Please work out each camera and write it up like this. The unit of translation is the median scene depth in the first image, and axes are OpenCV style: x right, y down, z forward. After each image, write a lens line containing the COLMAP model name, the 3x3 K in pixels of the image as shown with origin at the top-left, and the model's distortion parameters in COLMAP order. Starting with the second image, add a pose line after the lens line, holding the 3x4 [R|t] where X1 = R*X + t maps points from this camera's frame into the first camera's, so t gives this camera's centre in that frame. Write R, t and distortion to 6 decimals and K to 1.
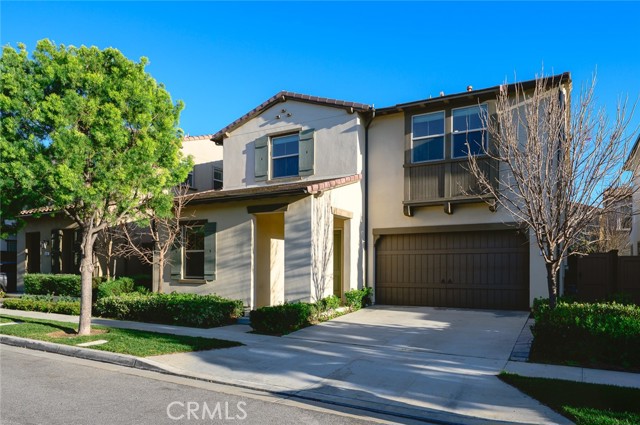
lens RADIAL K [[449.9, 0, 321.4], [0, 449.9, 212.8], [0, 0, 1]] dist [-0.020354, 0.010572]
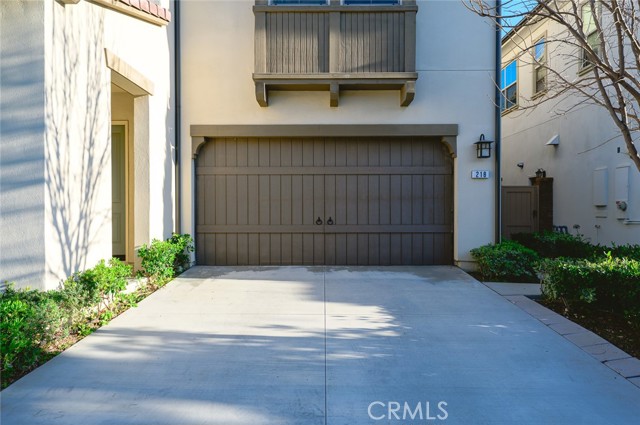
lens RADIAL K [[449.9, 0, 319.7], [0, 449.9, 216.7], [0, 0, 1]] dist [-0.020354, 0.010572]
pose [[0.888210, -0.012273, 0.459274, 0.006021], [-0.054342, 0.989820, 0.131544, 0.071113], [-0.456213, -0.141797, 0.878500, 0.497056]]
